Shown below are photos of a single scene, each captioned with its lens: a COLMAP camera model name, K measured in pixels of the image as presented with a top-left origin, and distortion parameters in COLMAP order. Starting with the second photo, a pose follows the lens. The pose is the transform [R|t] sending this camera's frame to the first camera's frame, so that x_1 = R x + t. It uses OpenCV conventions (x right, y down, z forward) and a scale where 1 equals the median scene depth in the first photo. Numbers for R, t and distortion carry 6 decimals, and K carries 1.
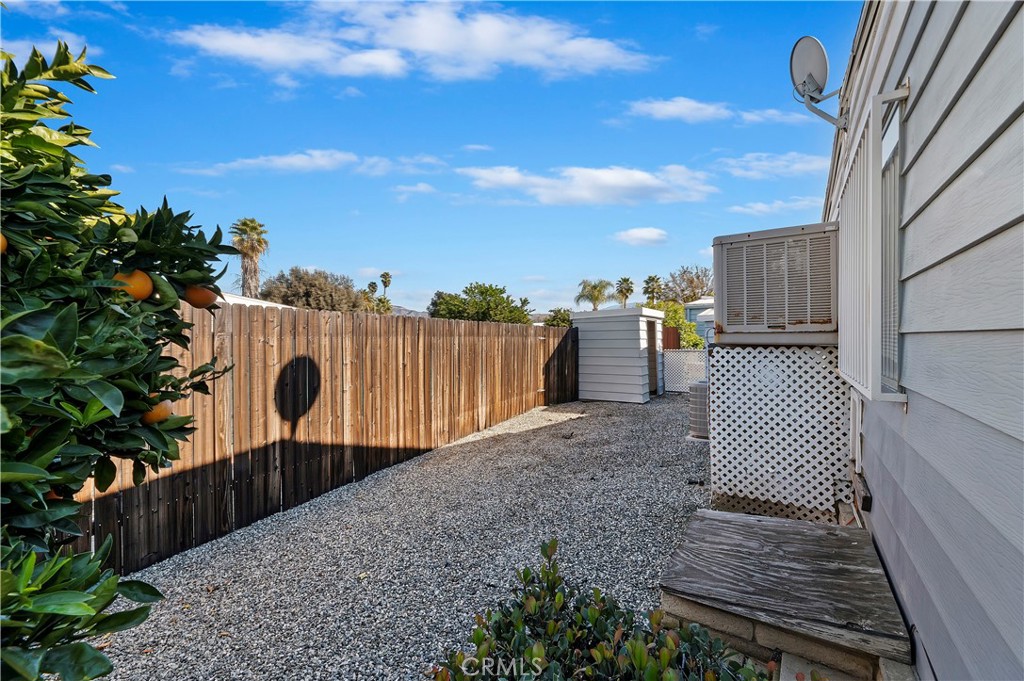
lens RADIAL K [[424.6, 0, 529.7], [0, 424.6, 342.2], [0, 0, 1]] dist [-0.000432, 0.000091]
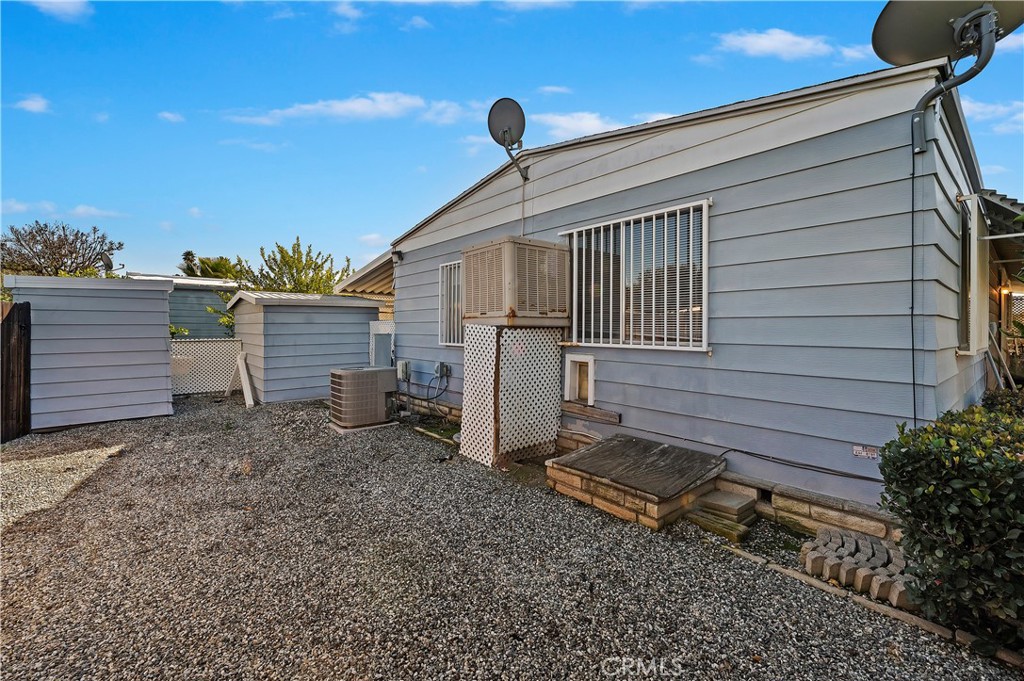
lens RADIAL K [[430.2, 0, 513.0], [0, 430.2, 324.1], [0, 0, 1]] dist [-0.000766, -0.000055]
pose [[0.298818, 0.009057, 0.954267, -0.689602], [0.007586, 0.999901, -0.011866, 0.012562], [-0.954280, 0.010785, 0.298720, 0.617548]]
